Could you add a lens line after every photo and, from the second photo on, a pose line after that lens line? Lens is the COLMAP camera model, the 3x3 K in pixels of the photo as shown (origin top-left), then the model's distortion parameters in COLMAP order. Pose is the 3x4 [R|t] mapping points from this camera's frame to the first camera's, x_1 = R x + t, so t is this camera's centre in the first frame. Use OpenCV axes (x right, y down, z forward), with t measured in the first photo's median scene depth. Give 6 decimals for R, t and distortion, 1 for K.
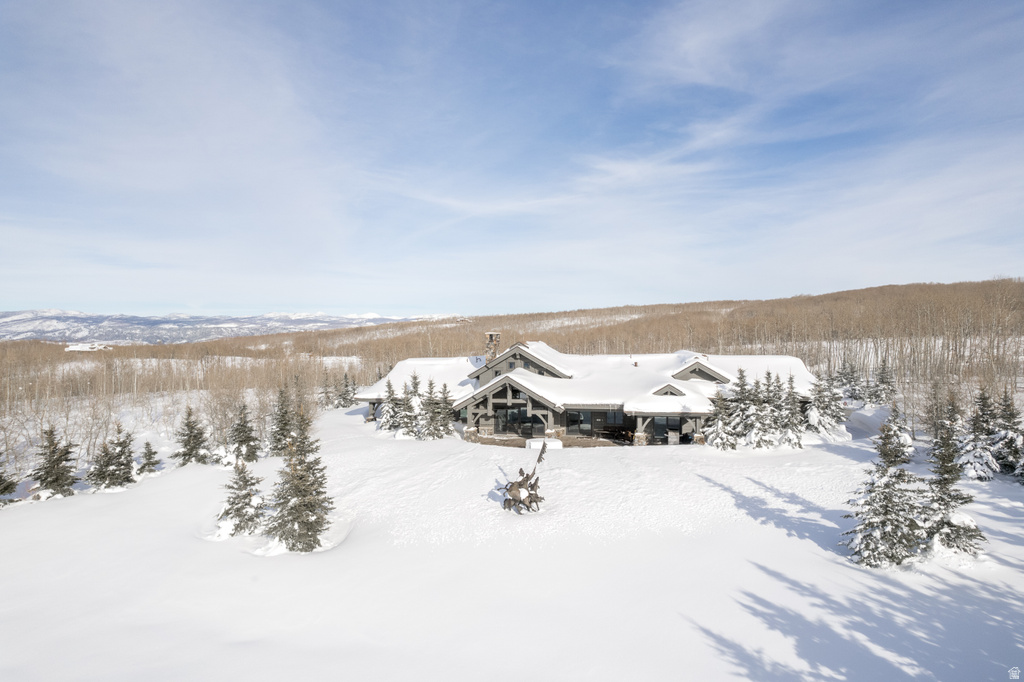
lens RADIAL K [[655.4, 0, 513.3], [0, 655.4, 341.4], [0, 0, 1]] dist [-0.083908, 0.076777]
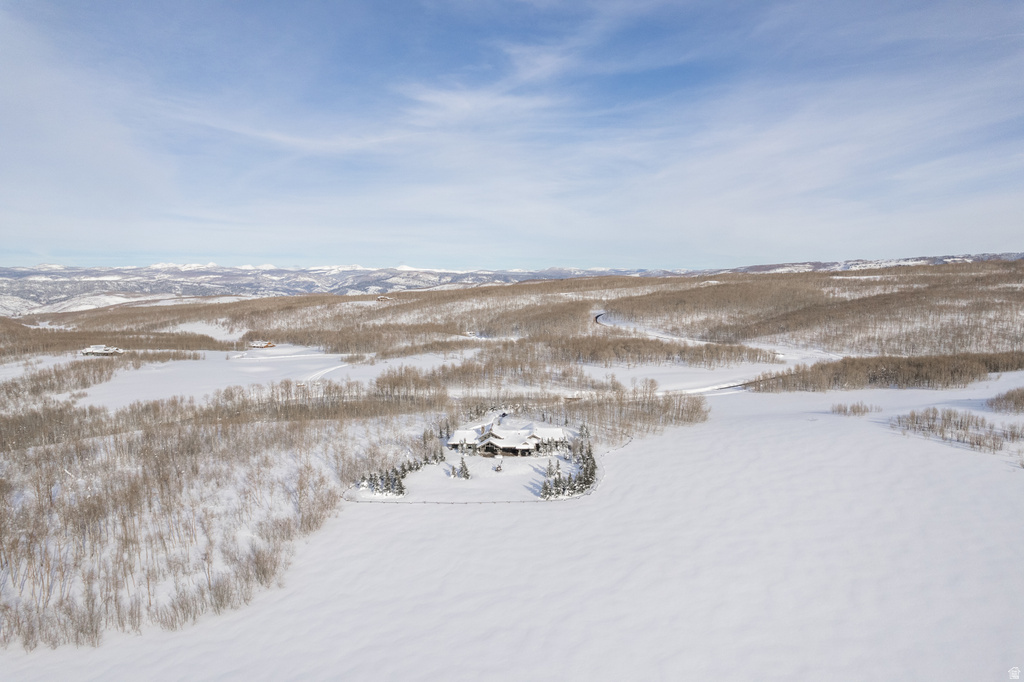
lens RADIAL K [[655.4, 0, 513.3], [0, 655.4, 341.4], [0, 0, 1]] dist [-0.083908, 0.076777]
pose [[0.989001, -0.009380, 0.147612, -0.524931], [-0.001655, 0.997223, 0.074457, -1.002122], [-0.147900, -0.073882, 0.986239, -3.522339]]
